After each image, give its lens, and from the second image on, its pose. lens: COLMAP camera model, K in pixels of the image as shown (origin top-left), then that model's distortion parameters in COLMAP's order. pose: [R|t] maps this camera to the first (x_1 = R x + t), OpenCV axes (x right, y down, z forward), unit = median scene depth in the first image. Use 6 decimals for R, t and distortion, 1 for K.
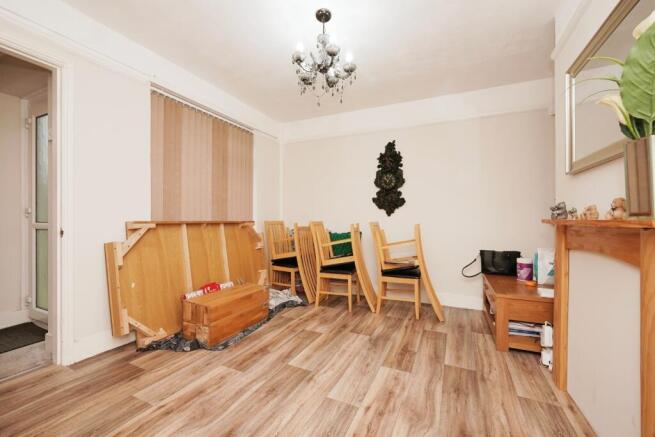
lens RADIAL K [[284.4, 0, 311.9], [0, 284.4, 216.8], [0, 0, 1]] dist [-0.015154, 0.003129]
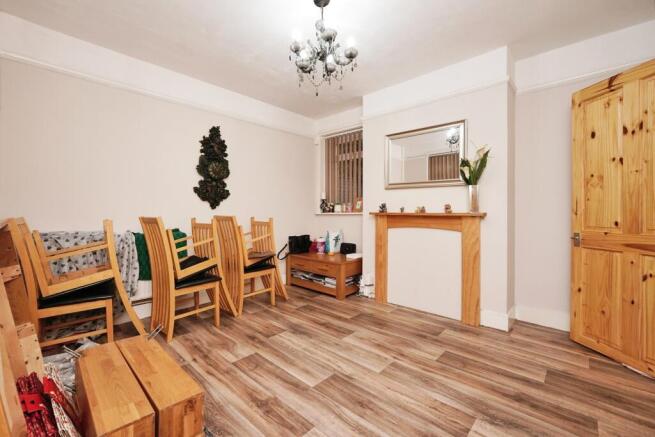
lens RADIAL K [[284.4, 0, 332.3], [0, 284.4, 209.1], [0, 0, 1]] dist [-0.015154, 0.003129]
pose [[0.265297, 0.005191, 0.964153, -0.678318], [0.005389, 0.999962, -0.006866, 0.007452], [-0.964152, 0.007017, 0.265259, 0.566906]]
